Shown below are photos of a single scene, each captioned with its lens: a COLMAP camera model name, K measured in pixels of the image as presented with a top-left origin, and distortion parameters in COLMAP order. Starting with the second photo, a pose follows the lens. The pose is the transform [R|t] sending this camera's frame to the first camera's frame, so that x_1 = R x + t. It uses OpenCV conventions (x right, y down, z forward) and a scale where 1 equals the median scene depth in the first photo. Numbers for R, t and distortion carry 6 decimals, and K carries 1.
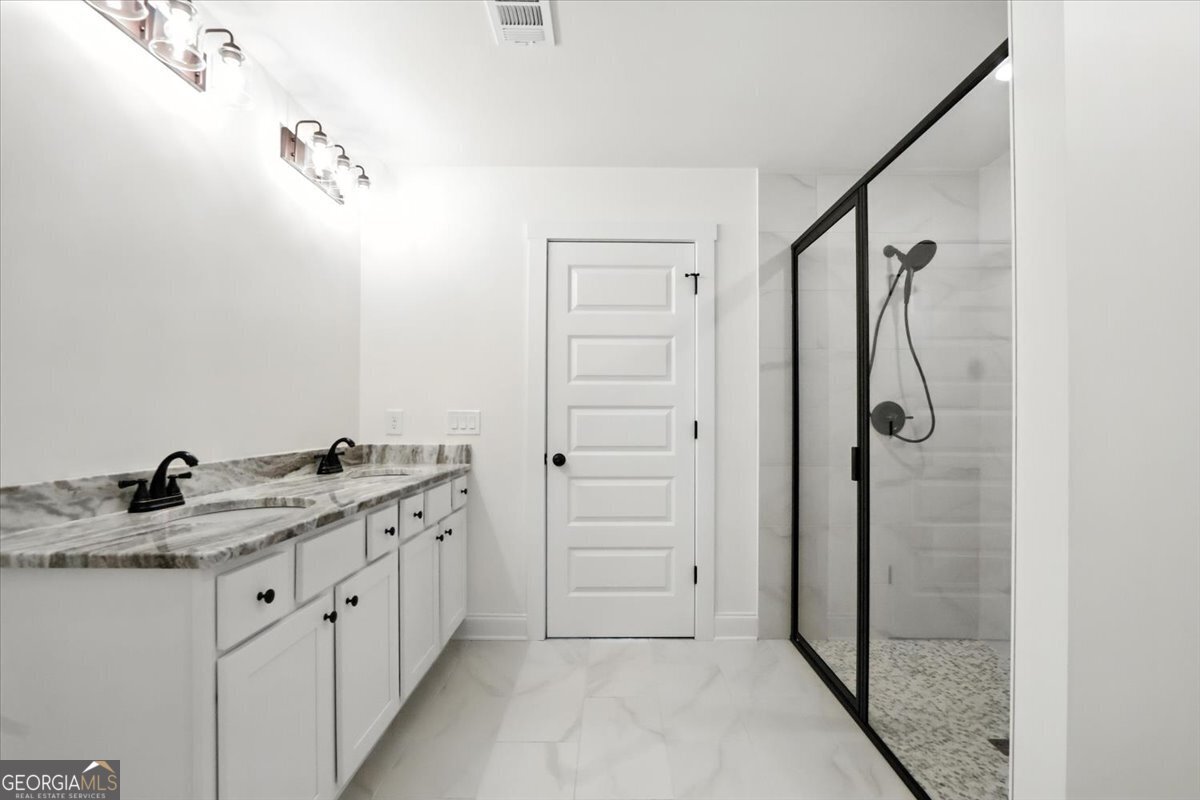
lens RADIAL K [[561.3, 0, 615.1], [0, 561.3, 406.5], [0, 0, 1]] dist [-0.011564, 0.002219]
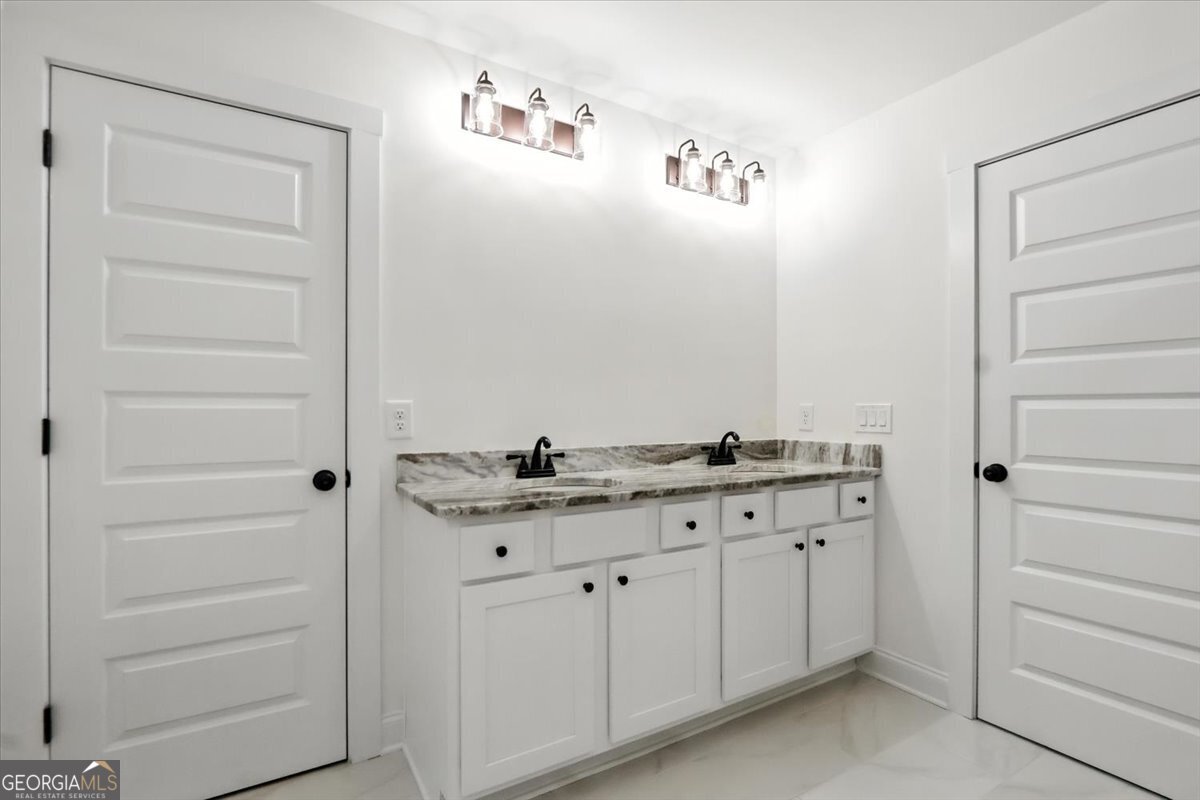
lens RADIAL K [[565.8, 0, 612.5], [0, 565.8, 406.6], [0, 0, 1]] dist [-0.014526, 0.000269]
pose [[0.524199, -0.007432, -0.851563, 0.334693], [0.013523, 0.999908, -0.000402, 0.007963], [0.851488, -0.011305, 0.524252, 0.302271]]
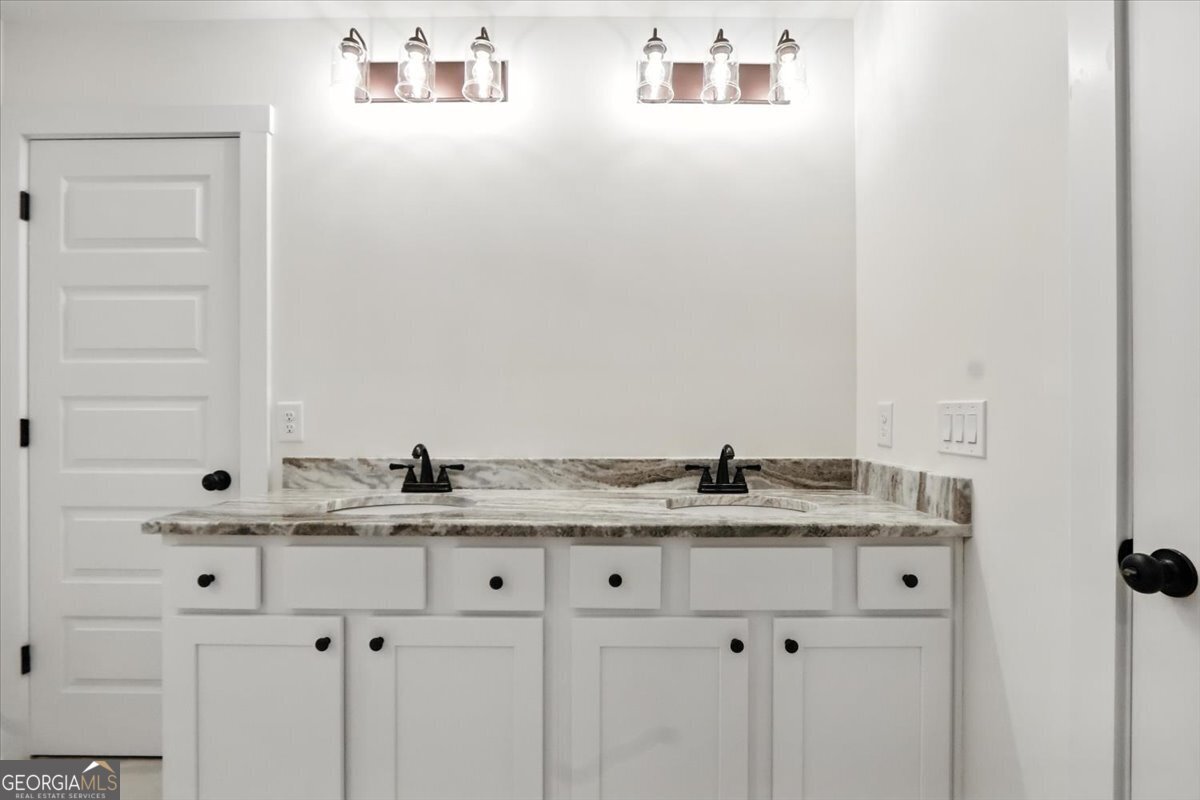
lens RADIAL K [[561.3, 0, 615.1], [0, 561.3, 406.5], [0, 0, 1]] dist [-0.011564, 0.002219]
pose [[-0.015885, -0.012072, -0.999801, 0.239442], [0.014461, 0.999820, -0.012302, 0.017861], [0.999769, -0.014654, -0.015708, 0.997711]]
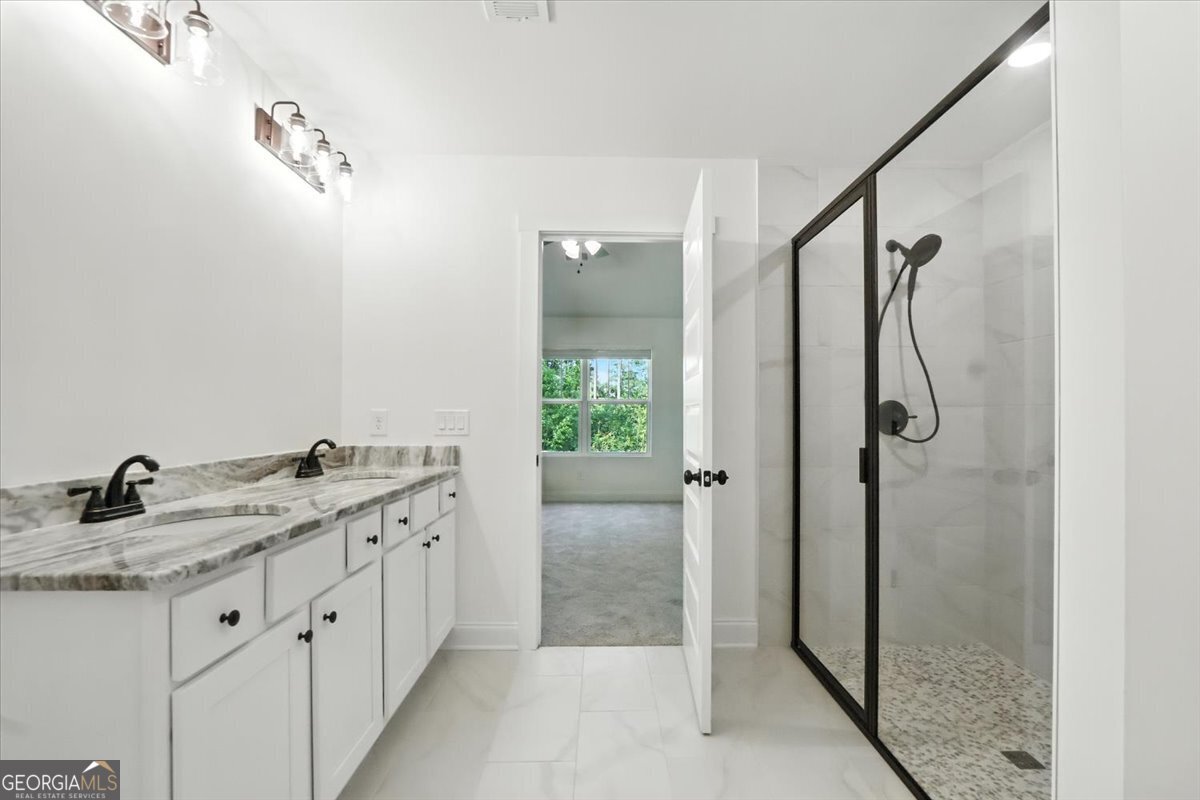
lens RADIAL K [[561.3, 0, 615.1], [0, 561.3, 406.5], [0, 0, 1]] dist [-0.011564, 0.002219]
pose [[0.999801, -0.000875, 0.019942, -0.014557], [0.000858, 0.999999, 0.000832, 0.000625], [-0.019943, -0.000815, 0.999801, 0.053015]]
